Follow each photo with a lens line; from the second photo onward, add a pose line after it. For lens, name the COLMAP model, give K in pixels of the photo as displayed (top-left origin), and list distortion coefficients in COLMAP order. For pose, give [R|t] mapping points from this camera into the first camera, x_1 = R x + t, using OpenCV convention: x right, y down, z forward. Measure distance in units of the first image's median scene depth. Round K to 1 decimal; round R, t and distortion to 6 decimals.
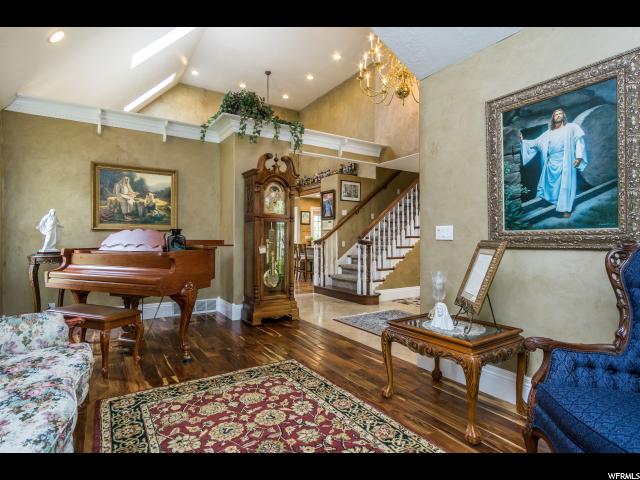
lens RADIAL K [[340.5, 0, 316.8], [0, 340.5, 241.5], [0, 0, 1]] dist [0.005339, 0.001057]
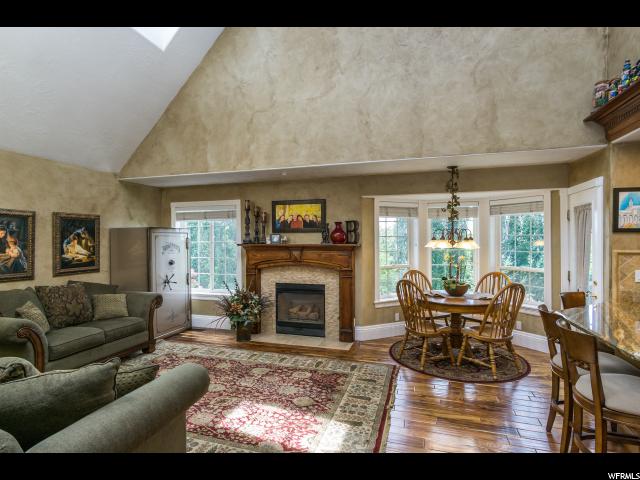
lens RADIAL K [[340.5, 0, 316.8], [0, 340.5, 241.5], [0, 0, 1]] dist [0.005339, 0.001057]
pose [[0.647585, 0.000300, -0.761993, 0.023807], [-0.000609, 1.000000, -0.000124, -0.067522], [0.761993, 0.000544, 0.647585, 0.964318]]
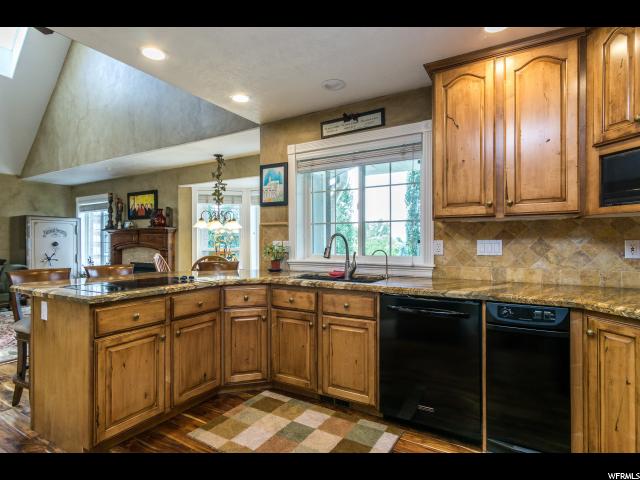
lens RADIAL K [[340.5, 0, 316.8], [0, 340.5, 241.5], [0, 0, 1]] dist [0.005339, 0.001057]
pose [[0.455739, -0.004666, -0.890101, 0.444532], [-0.006425, 0.999943, -0.008531, -0.021524], [0.890090, 0.009606, 0.455683, 1.453330]]
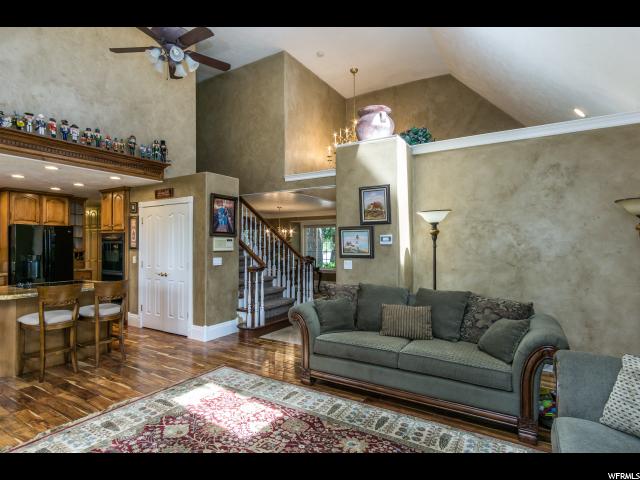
lens RADIAL K [[340.5, 0, 316.8], [0, 340.5, 241.5], [0, 0, 1]] dist [0.005339, 0.001057]
pose [[-0.438382, 0.002689, 0.898785, -0.776583], [0.005148, 0.999987, -0.000481, -0.058834], [-0.898774, 0.004416, -0.438389, 1.286734]]
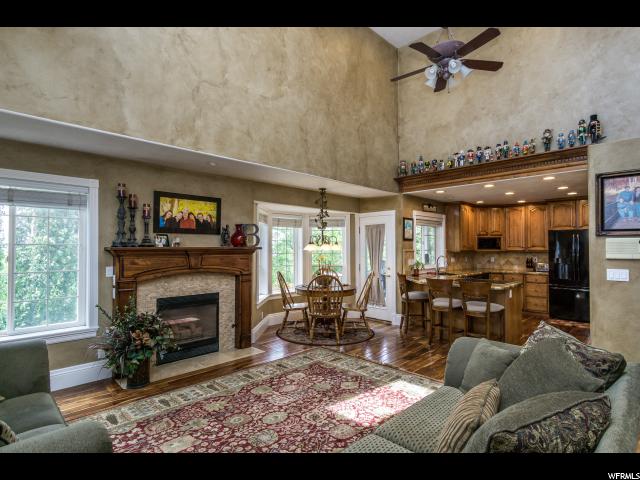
lens RADIAL K [[340.5, 0, 316.8], [0, 340.5, 241.5], [0, 0, 1]] dist [0.005339, 0.001057]
pose [[0.975720, -0.000349, 0.219022, -0.520468], [0.006558, 0.999597, -0.027623, -0.053102], [-0.218924, 0.028389, 0.975329, 0.745581]]
